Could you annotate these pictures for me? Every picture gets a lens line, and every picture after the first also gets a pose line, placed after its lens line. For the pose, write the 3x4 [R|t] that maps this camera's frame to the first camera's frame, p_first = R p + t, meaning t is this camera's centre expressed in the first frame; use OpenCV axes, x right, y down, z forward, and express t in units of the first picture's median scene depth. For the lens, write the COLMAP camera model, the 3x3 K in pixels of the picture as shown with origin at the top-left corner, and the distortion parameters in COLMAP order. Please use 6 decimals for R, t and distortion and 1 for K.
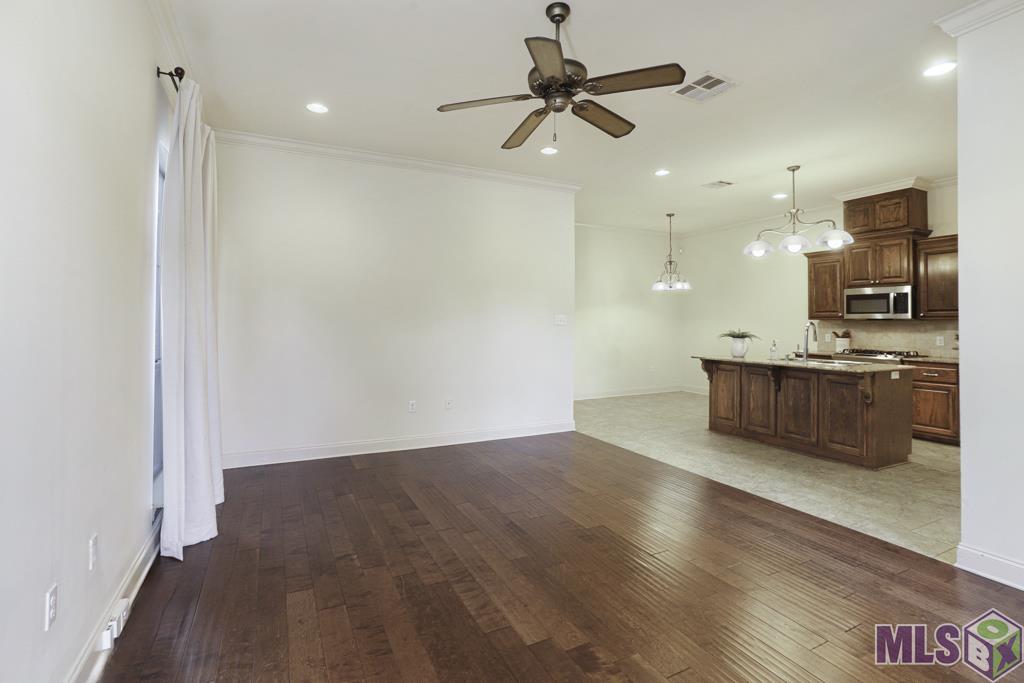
lens RADIAL K [[469.3, 0, 506.7], [0, 469.3, 320.7], [0, 0, 1]] dist [-0.017579, 0.000369]
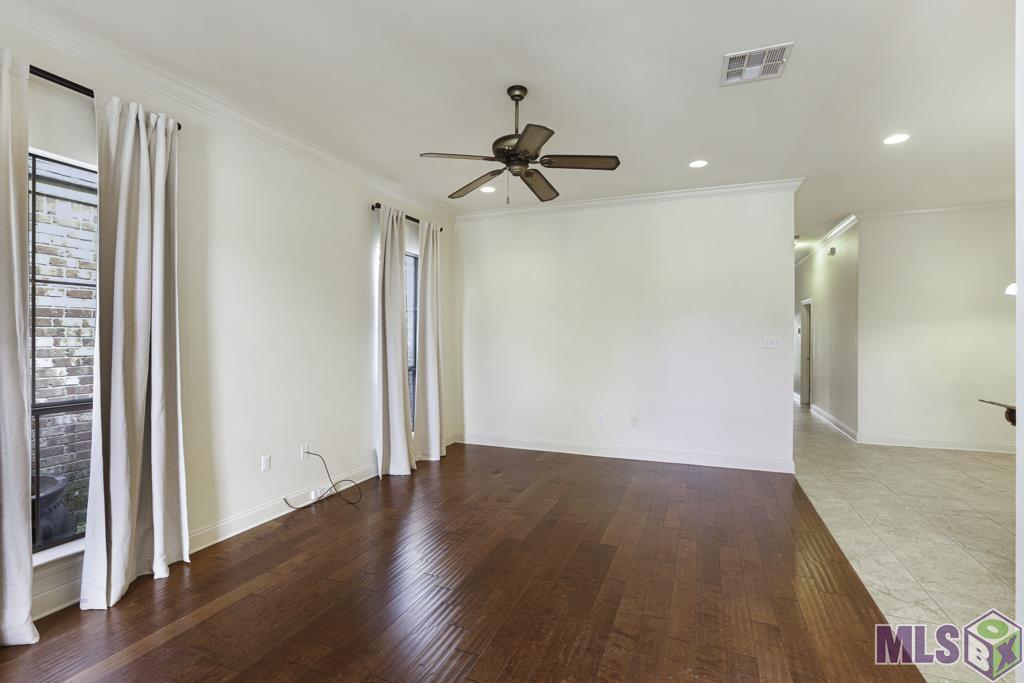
lens RADIAL K [[473.8, 0, 512.0], [0, 473.8, 341.5], [0, 0, 1]] dist [-0.003502, 0.000062]
pose [[0.668800, 0.006327, -0.743416, 0.454196], [0.004561, 0.999910, 0.012613, -0.016202], [0.743428, -0.011826, 0.668711, 0.074416]]
